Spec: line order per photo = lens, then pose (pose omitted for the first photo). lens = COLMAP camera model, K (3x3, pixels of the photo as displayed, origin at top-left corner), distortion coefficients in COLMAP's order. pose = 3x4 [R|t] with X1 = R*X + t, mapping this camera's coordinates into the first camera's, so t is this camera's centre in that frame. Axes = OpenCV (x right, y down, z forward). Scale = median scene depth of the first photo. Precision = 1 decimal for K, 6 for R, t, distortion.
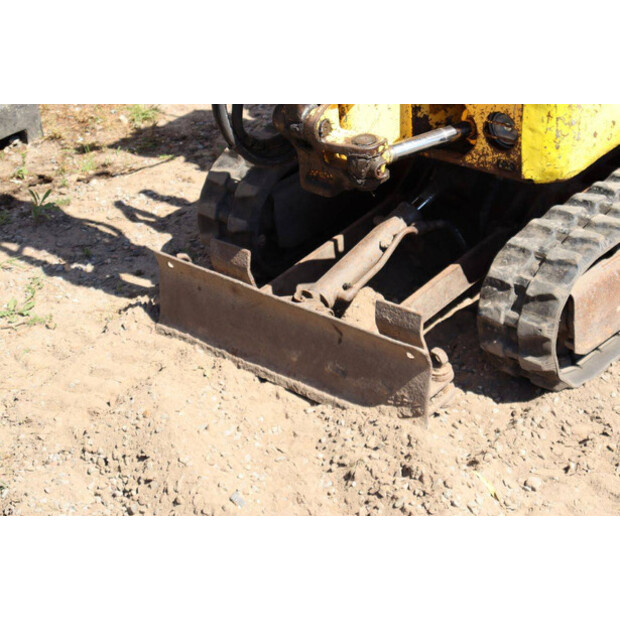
lens RADIAL K [[1487.7, 0, 310.0], [0, 1487.7, 310.0], [0, 0, 1]] dist [0.411281, 0.439871]
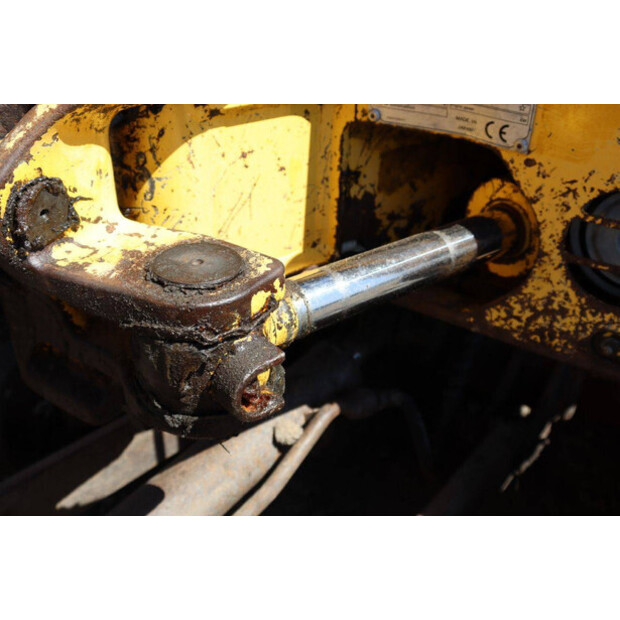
lens RADIAL K [[707.1, 0, 299.8], [0, 707.1, 306.7], [0, 0, 1]] dist [-0.012515, 0.038710]
pose [[0.992725, 0.025855, 0.117597, 0.039040], [-0.026635, 0.999632, 0.005066, -0.104926], [-0.117423, -0.008161, 0.993048, 0.853784]]
